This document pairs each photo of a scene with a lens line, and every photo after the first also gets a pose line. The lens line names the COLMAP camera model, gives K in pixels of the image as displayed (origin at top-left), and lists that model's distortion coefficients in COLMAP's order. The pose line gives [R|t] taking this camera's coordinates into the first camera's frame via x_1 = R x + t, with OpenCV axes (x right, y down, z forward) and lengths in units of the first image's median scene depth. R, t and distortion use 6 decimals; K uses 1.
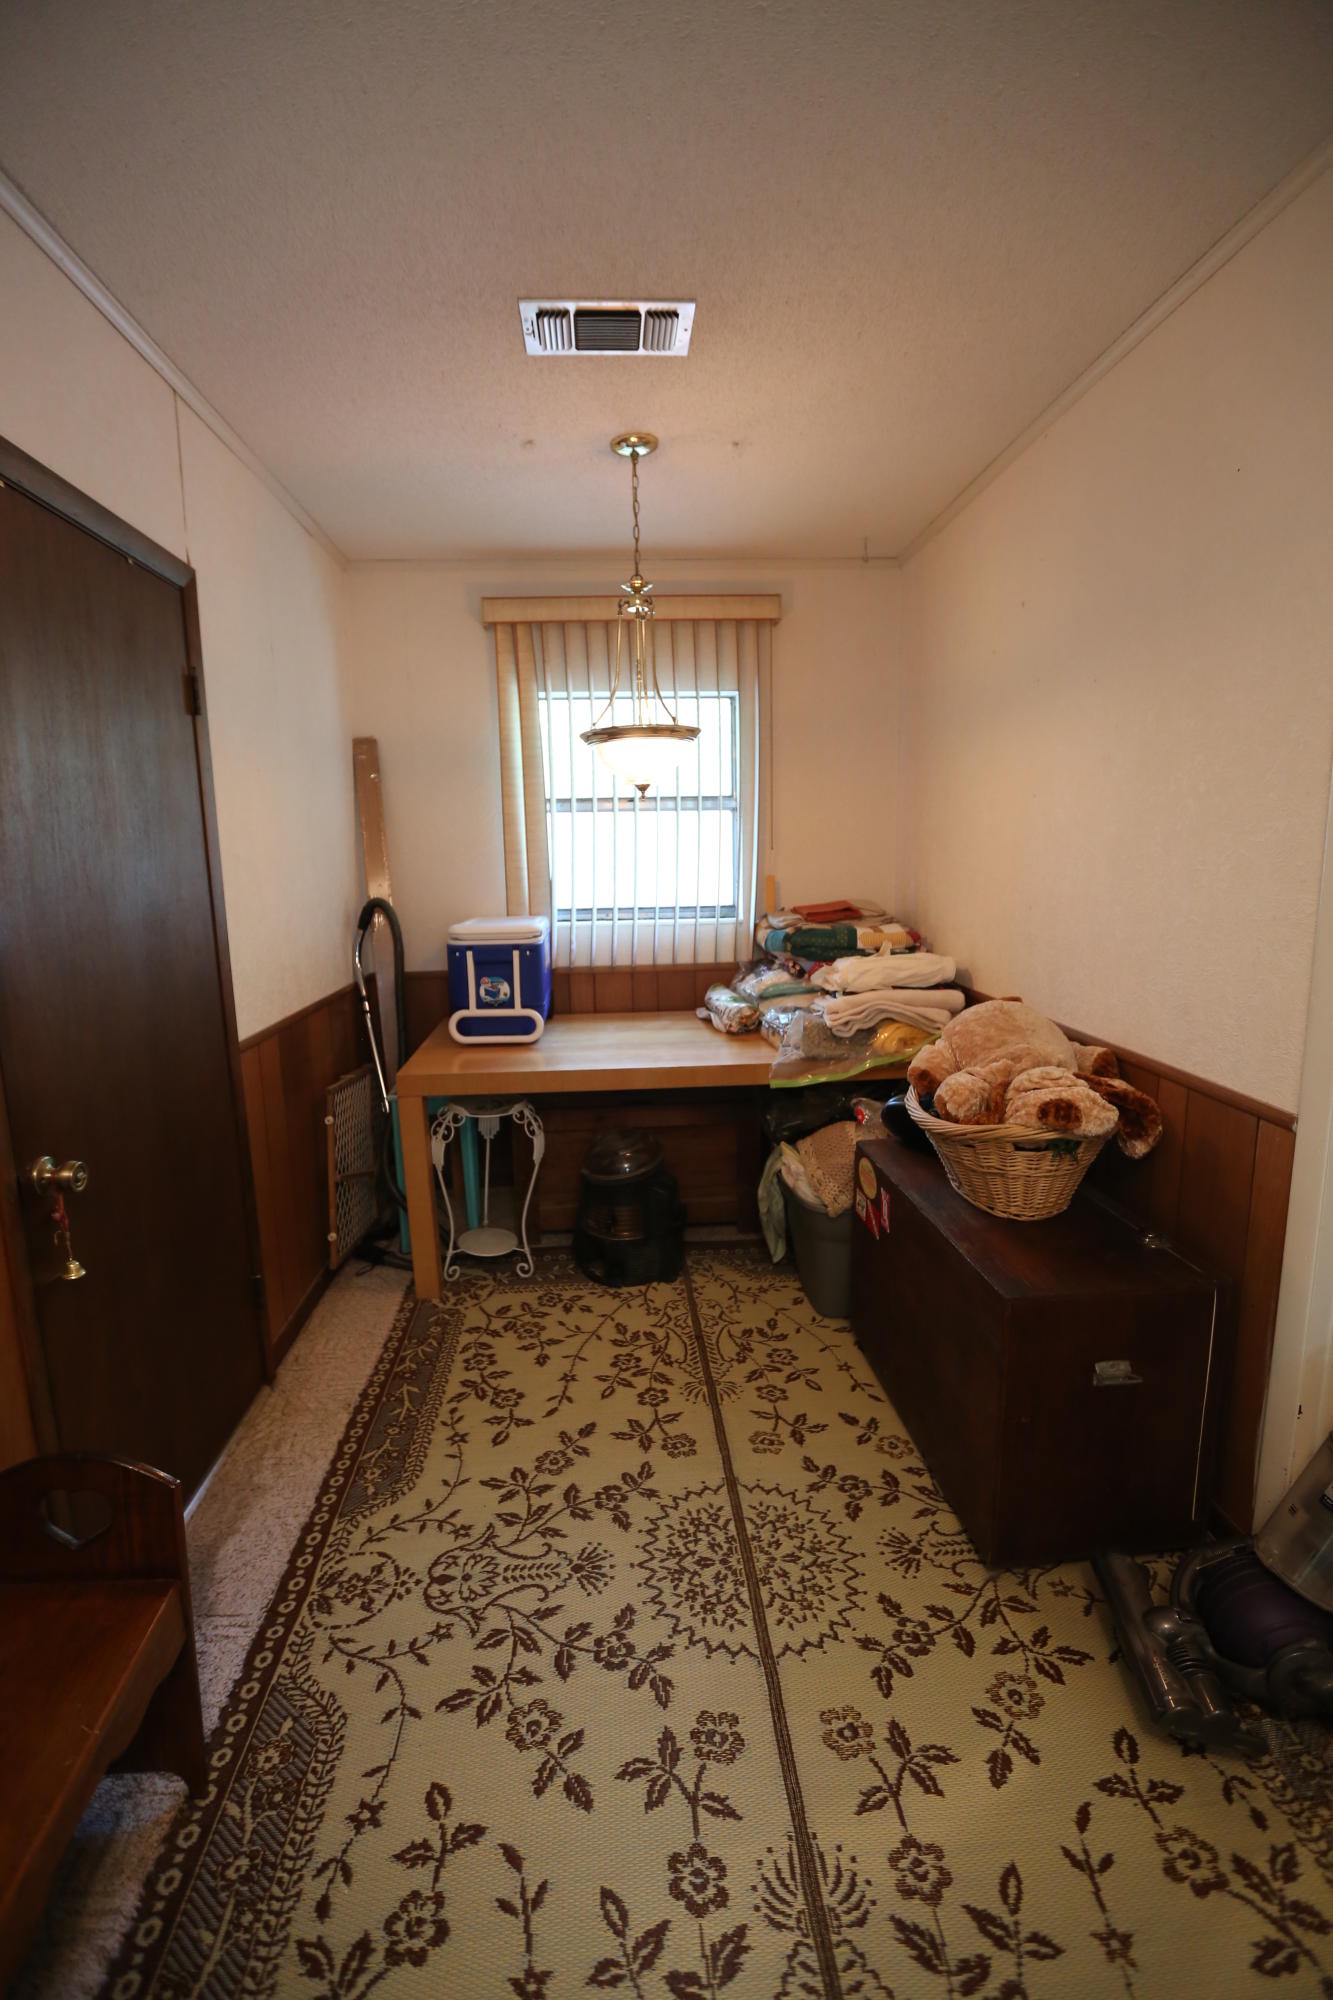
lens RADIAL K [[919.9, 0, 664.5], [0, 919.9, 1001.8], [0, 0, 1]] dist [-0.037999, 0.004537]
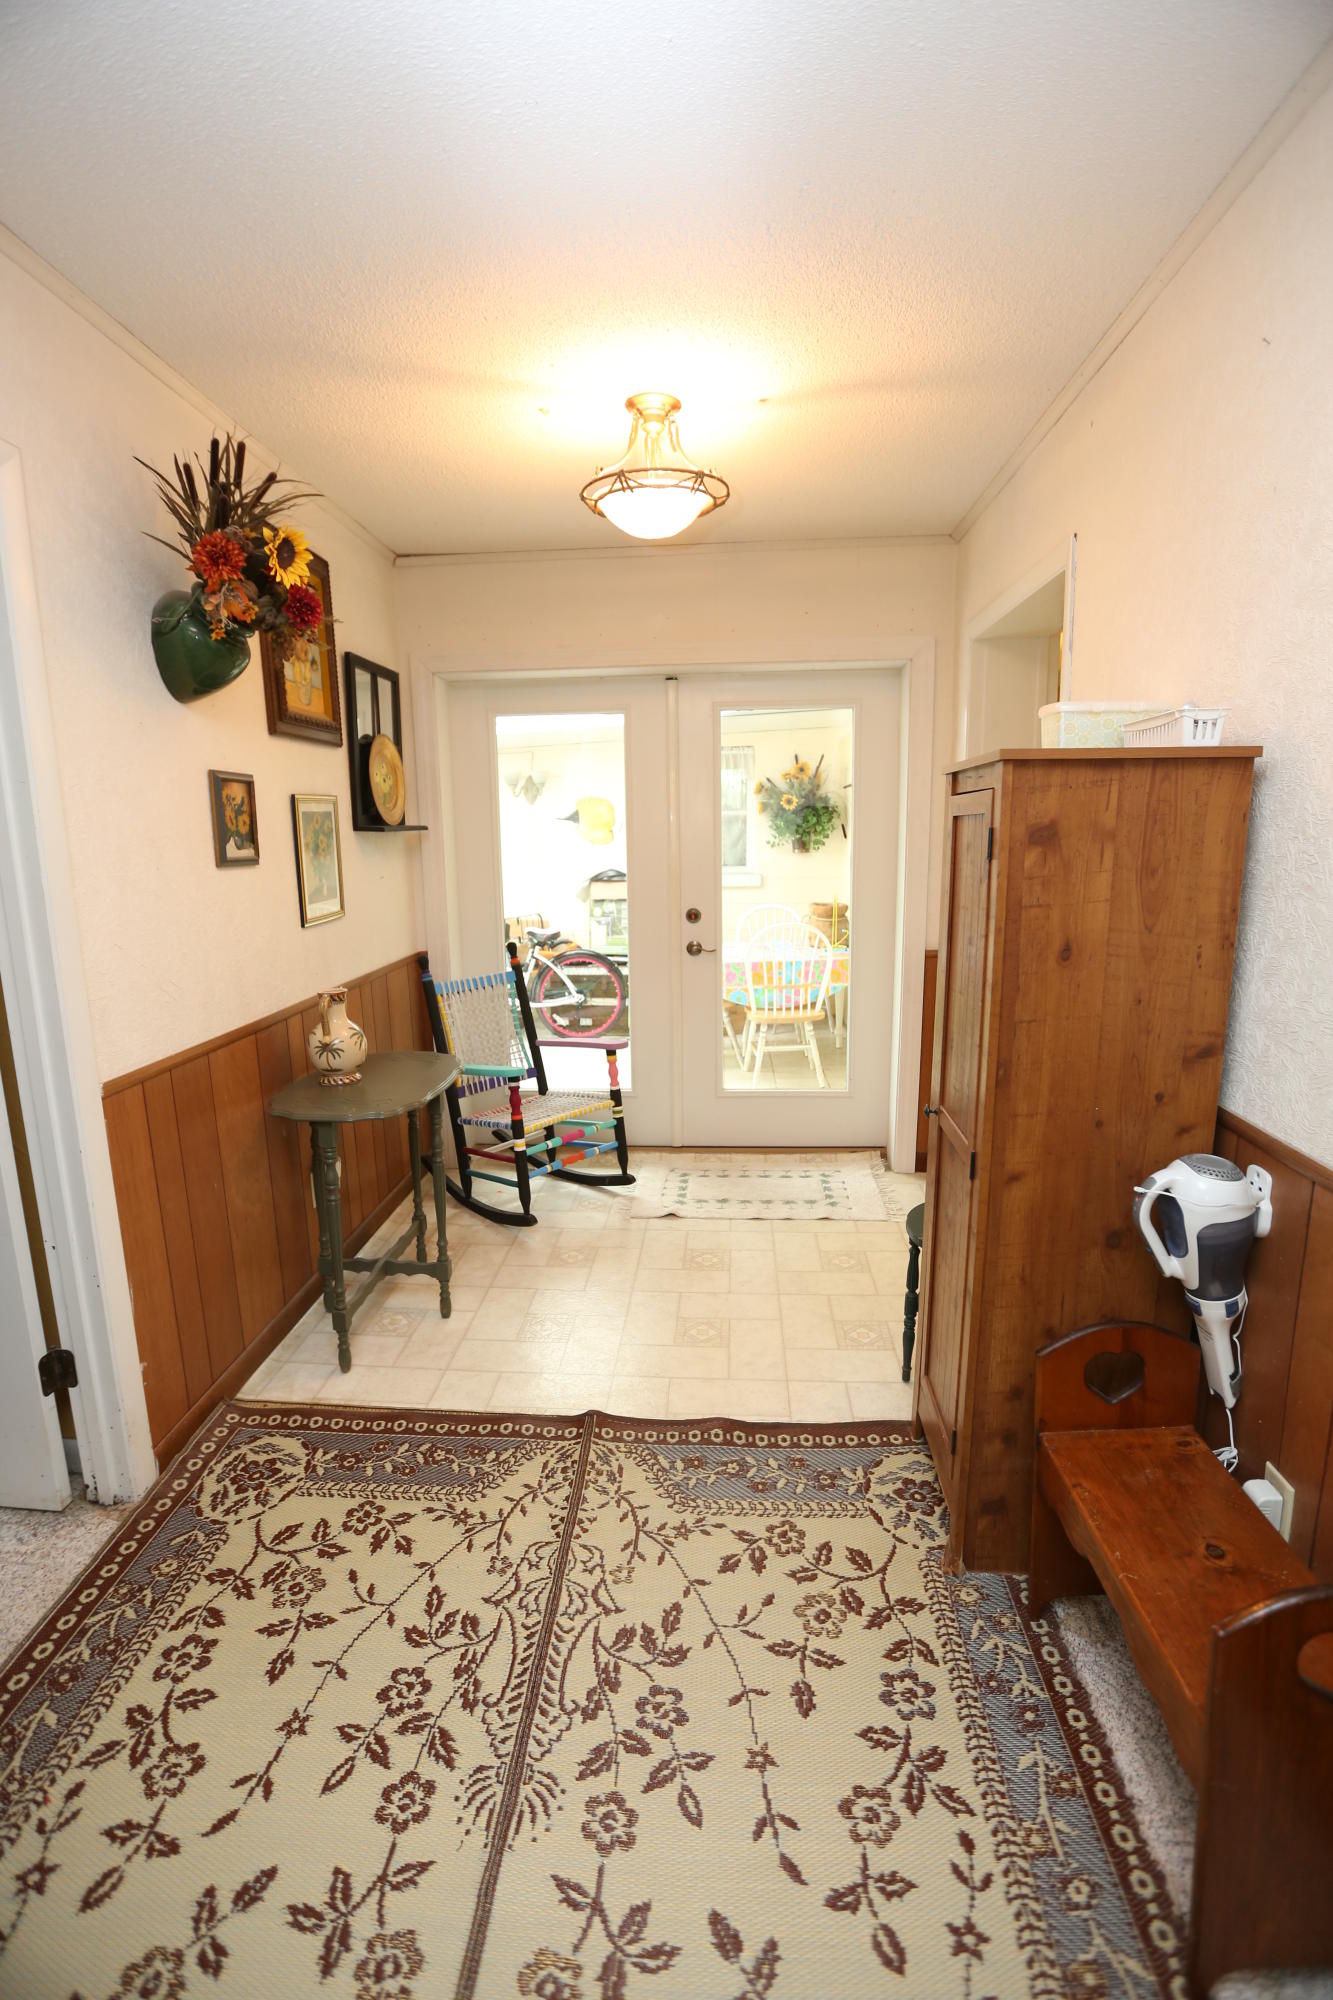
lens RADIAL K [[919.9, 0, 664.0], [0, 919.9, 1002.4], [0, 0, 1]] dist [-0.037999, 0.004537]
pose [[-0.991011, 0.016095, 0.132806, -0.183140], [0.060552, 0.939187, 0.338024, -0.281227], [-0.119289, 0.343028, -0.931720, 1.651424]]
